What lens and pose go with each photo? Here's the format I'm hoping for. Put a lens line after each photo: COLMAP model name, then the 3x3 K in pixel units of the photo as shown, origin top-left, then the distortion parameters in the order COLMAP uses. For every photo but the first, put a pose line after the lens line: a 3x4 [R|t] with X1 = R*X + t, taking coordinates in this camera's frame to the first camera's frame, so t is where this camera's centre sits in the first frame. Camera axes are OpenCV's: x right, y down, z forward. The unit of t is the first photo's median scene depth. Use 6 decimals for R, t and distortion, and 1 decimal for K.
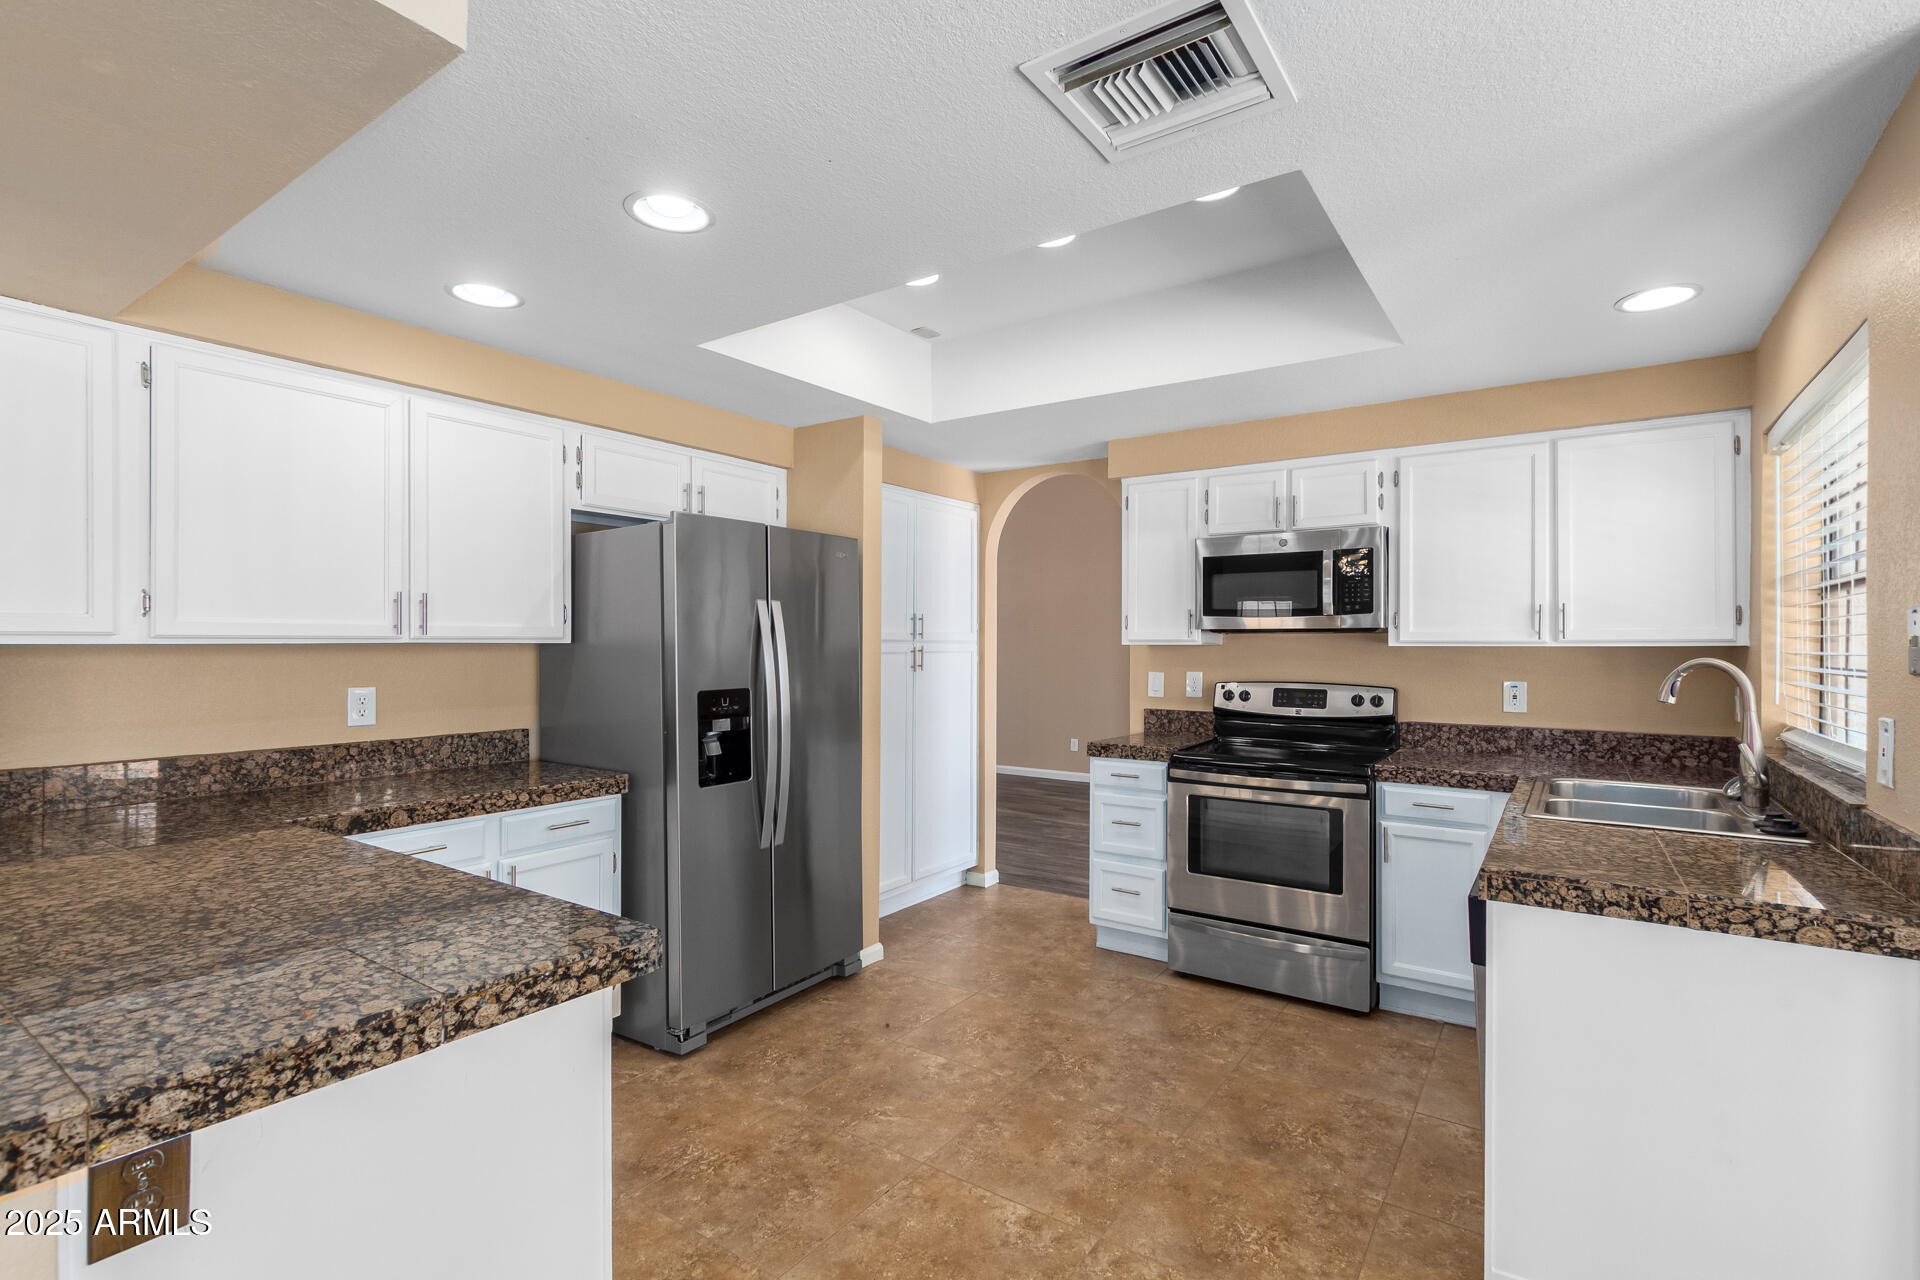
lens RADIAL K [[880.4, 0, 963.2], [0, 880.4, 647.8], [0, 0, 1]] dist [0.003357, 0.001012]
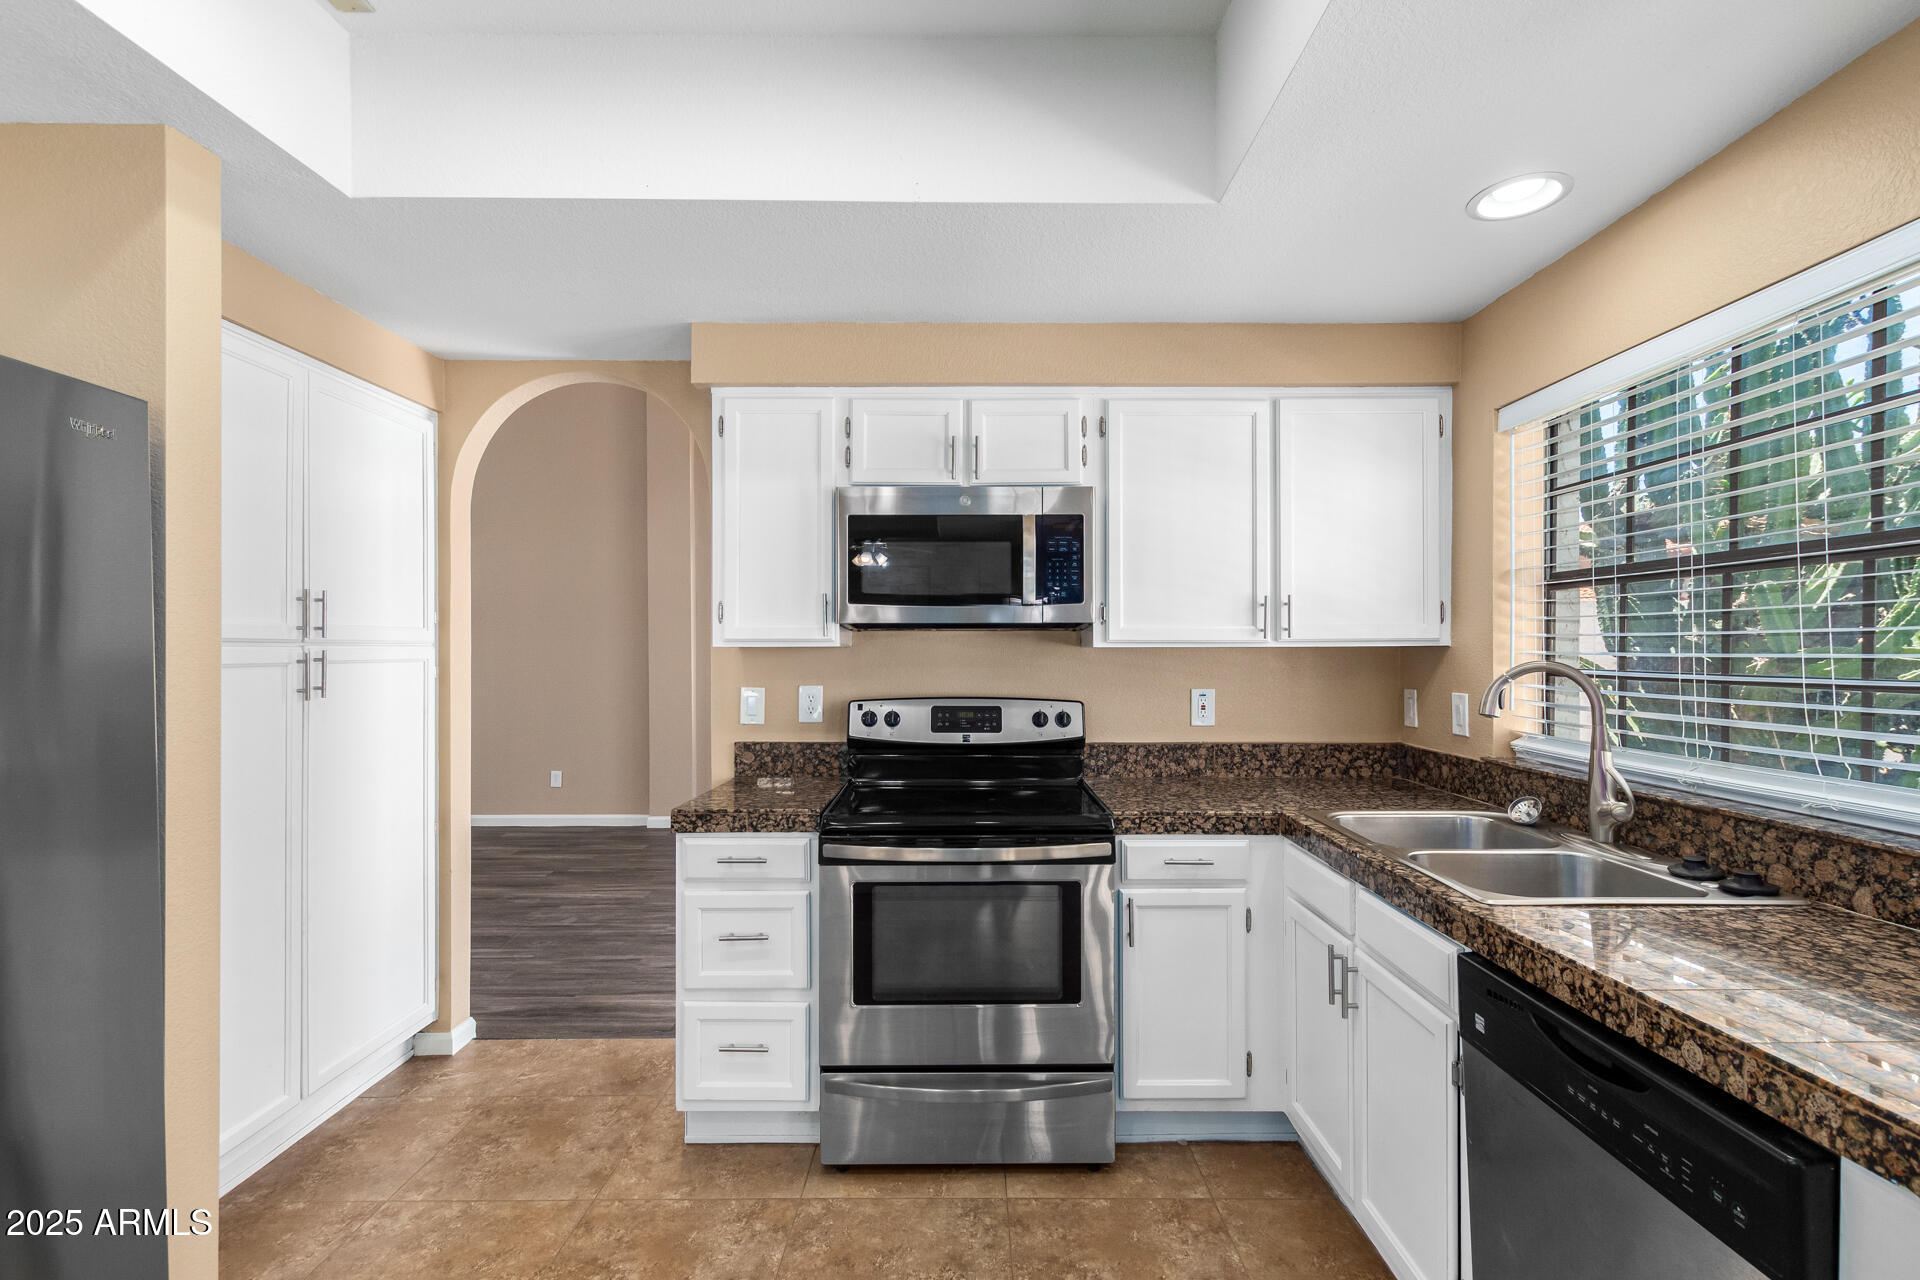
lens RADIAL K [[880.4, 0, 963.2], [0, 880.4, 647.8], [0, 0, 1]] dist [0.003357, 0.001012]
pose [[0.824071, -0.004384, 0.566470, -0.035715], [0.005711, 0.999984, -0.000570, -0.001672], [-0.566458, 0.003705, 0.824082, 0.409279]]
